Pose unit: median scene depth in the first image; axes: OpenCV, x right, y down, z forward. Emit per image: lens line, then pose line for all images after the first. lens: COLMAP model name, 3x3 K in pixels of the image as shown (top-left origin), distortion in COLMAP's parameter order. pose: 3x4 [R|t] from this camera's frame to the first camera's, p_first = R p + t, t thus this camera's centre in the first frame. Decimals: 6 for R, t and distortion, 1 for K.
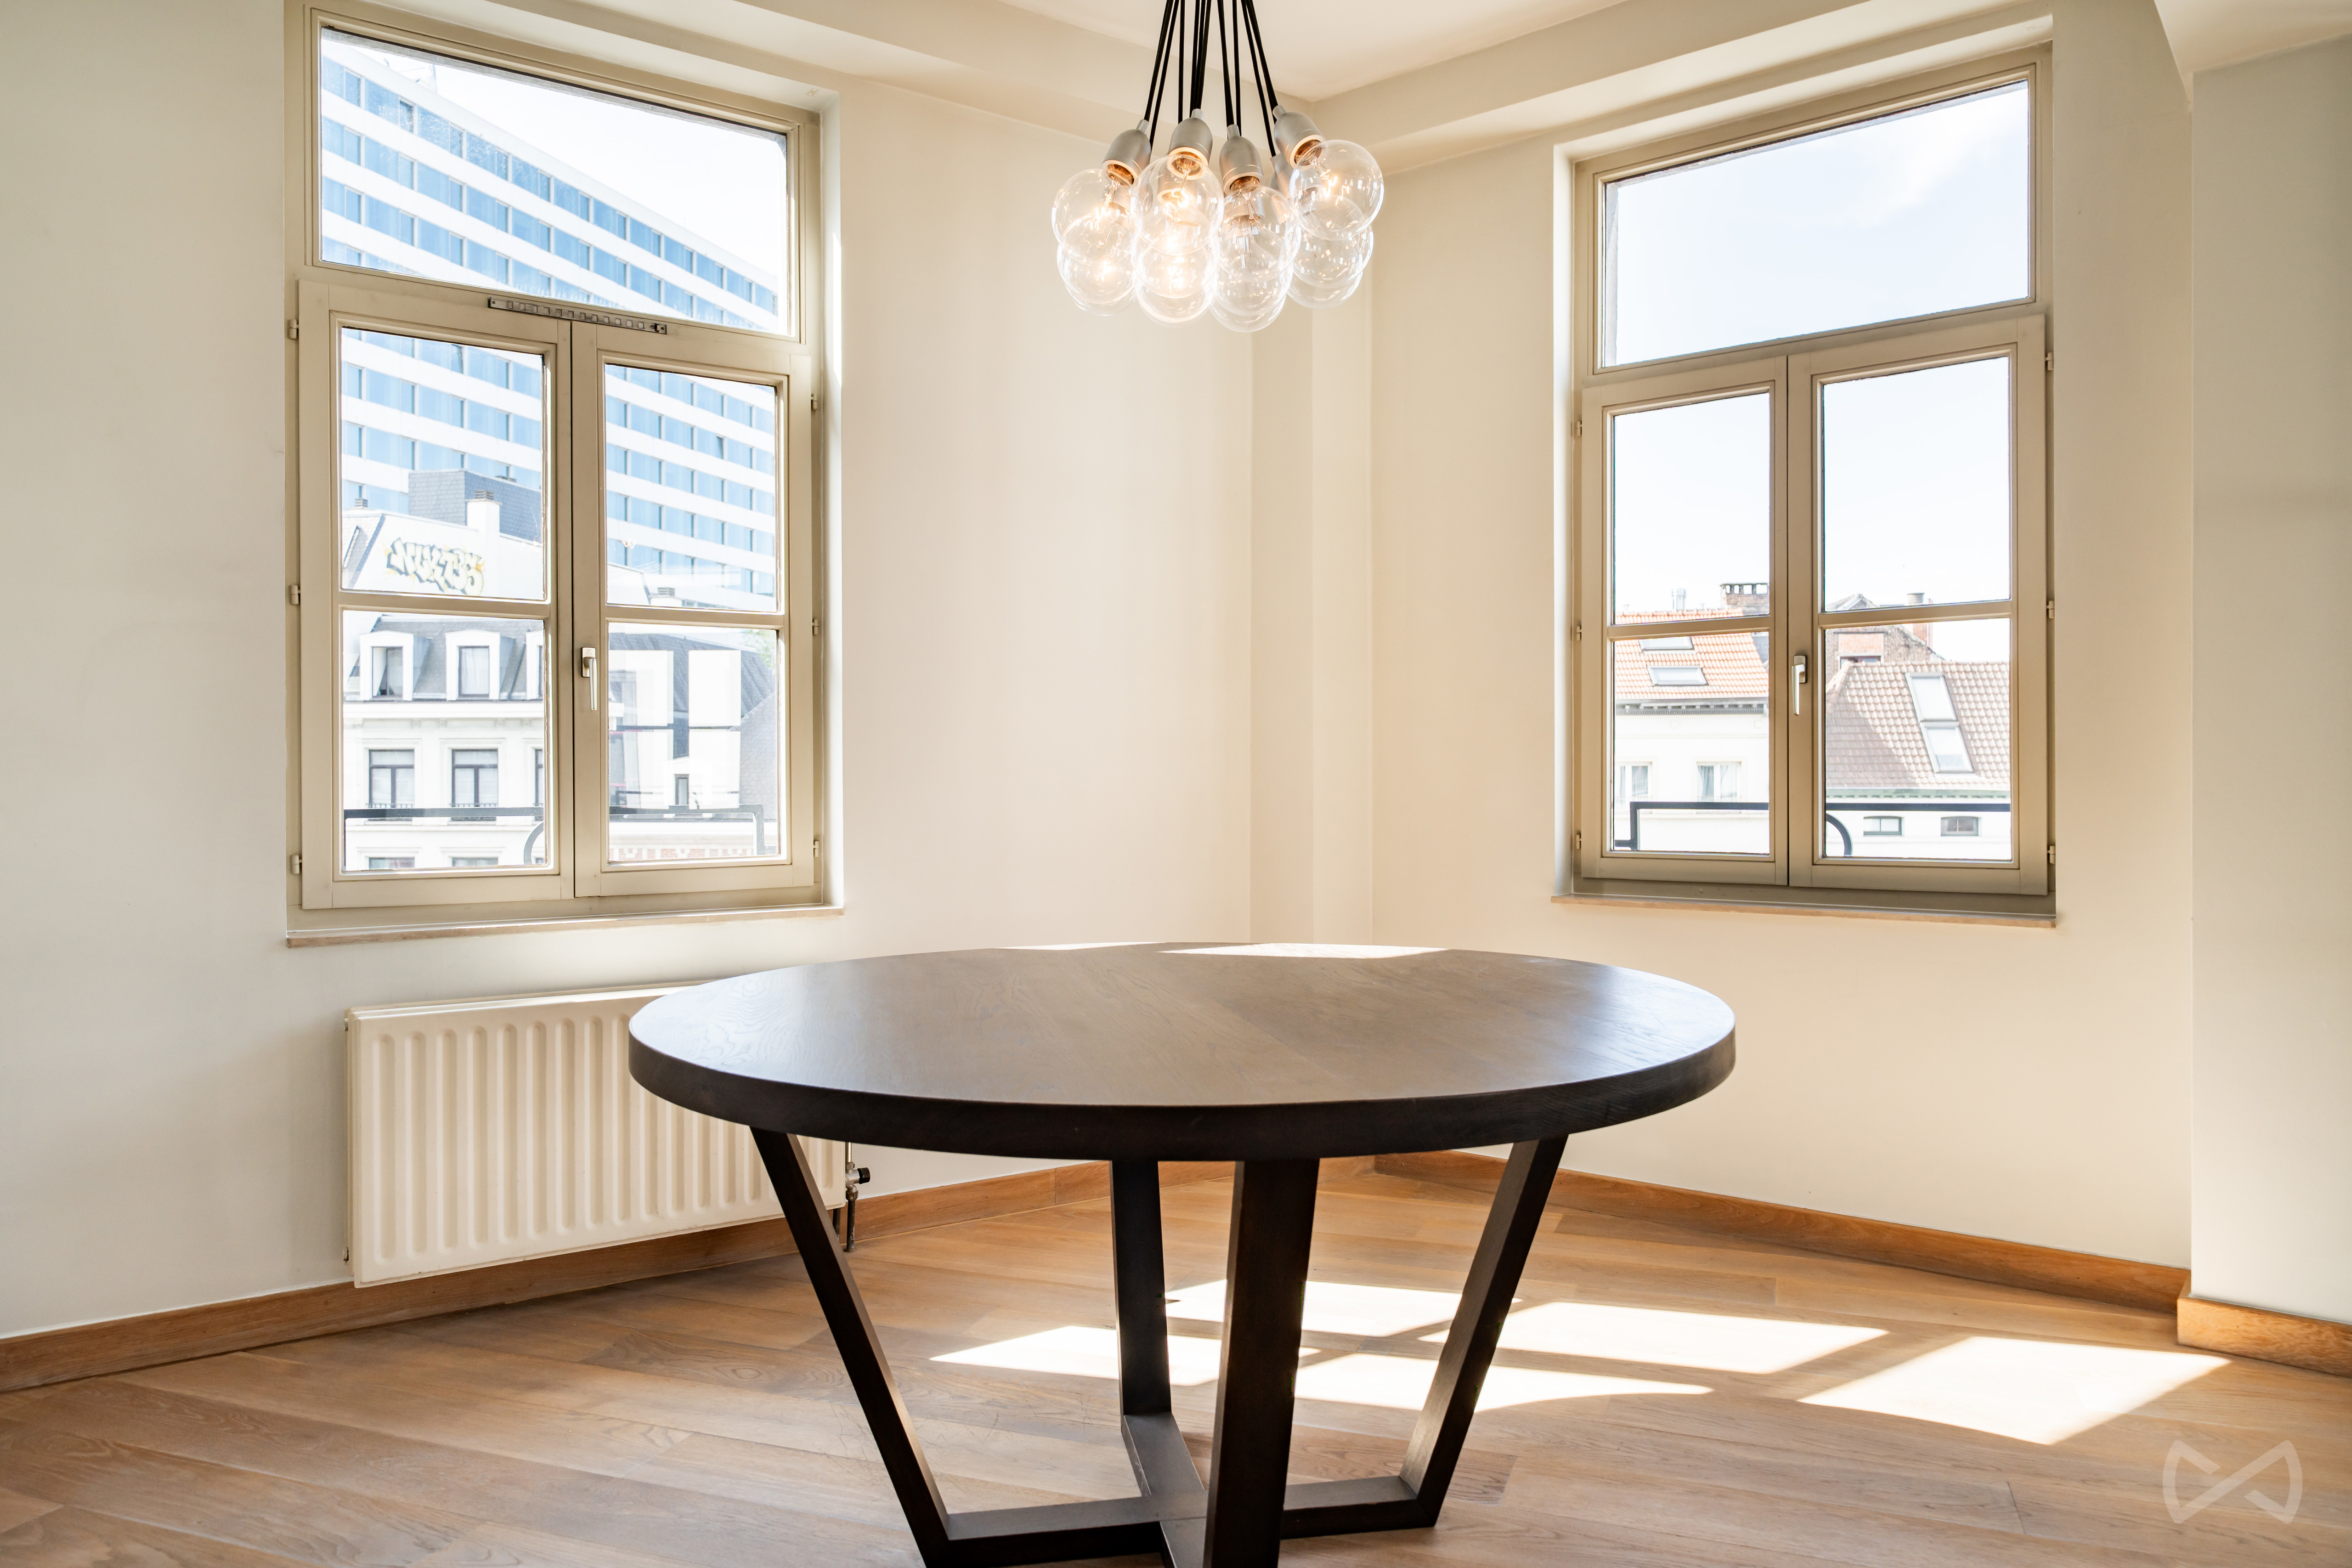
lens RADIAL K [[1544.8, 0, 1178.7], [0, 1544.8, 775.2], [0, 0, 1]] dist [-0.001757, 0.001543]
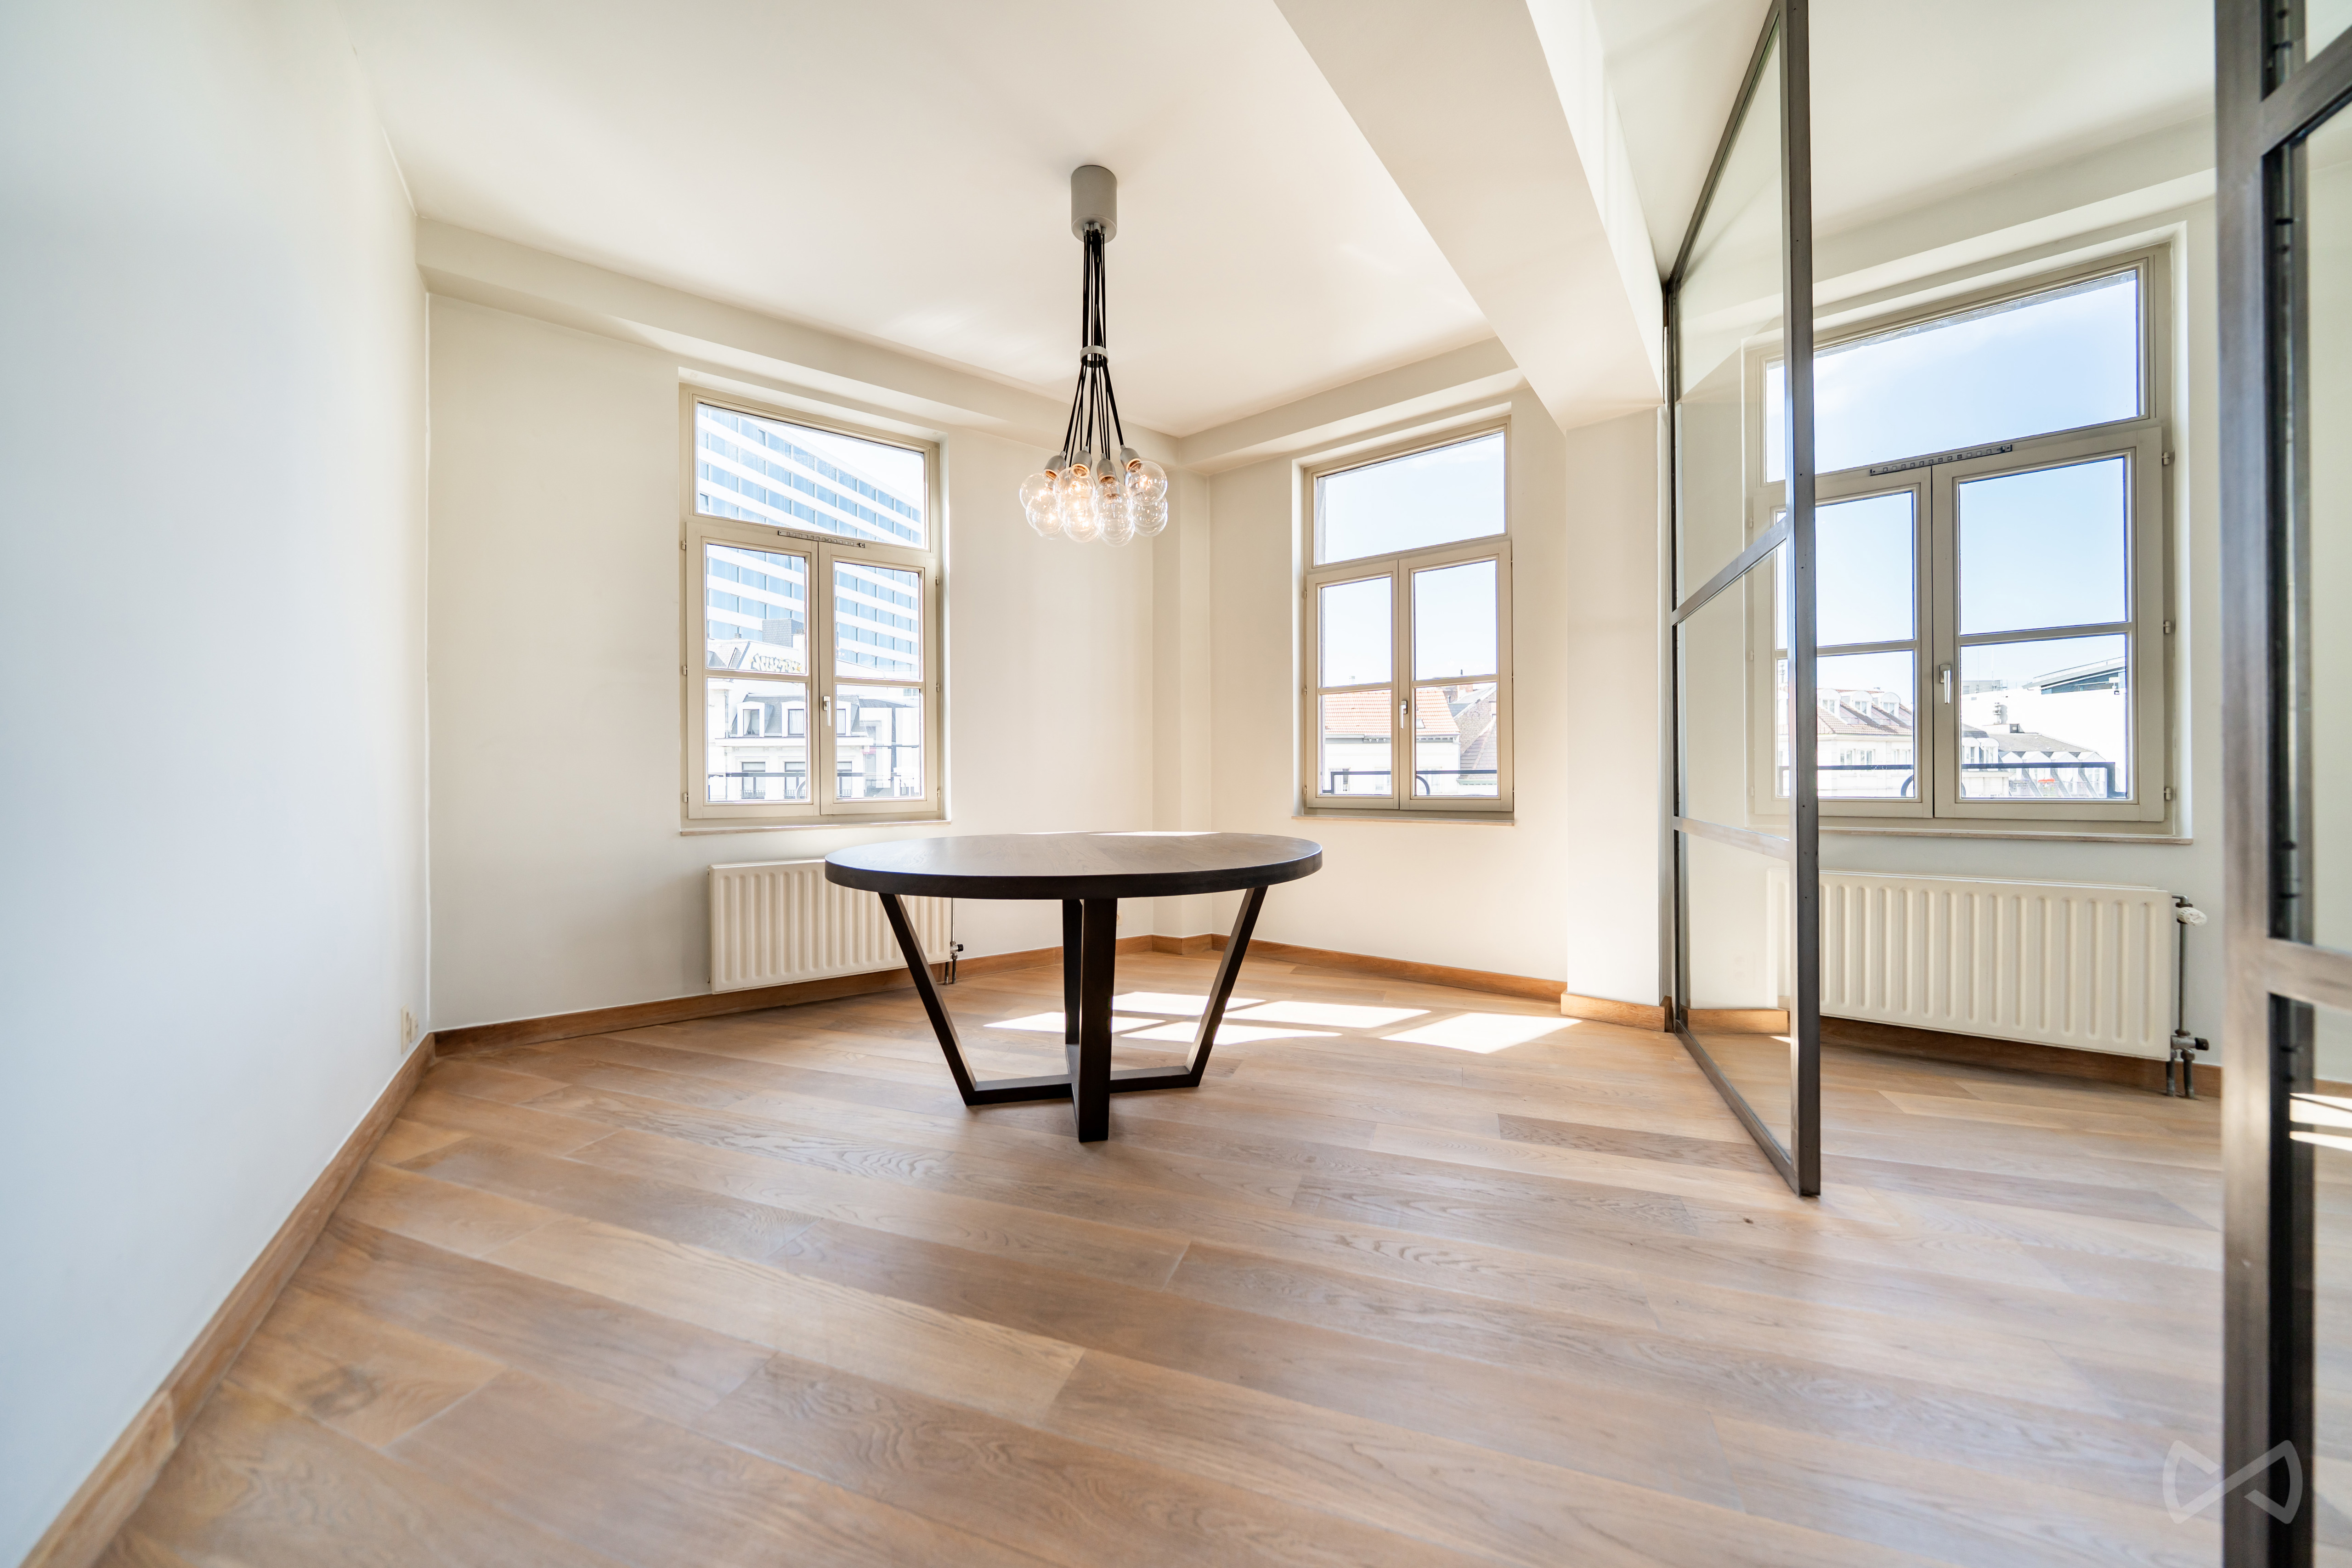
lens RADIAL K [[799.3, 0, 1184.0], [0, 799.3, 778.1], [0, 0, 1]] dist [-0.009700, 0.000007]
pose [[0.999807, -0.002057, 0.019552, 0.085537], [0.002065, 0.999998, -0.000381, 0.030889], [-0.019551, 0.000422, 0.999809, -0.099173]]
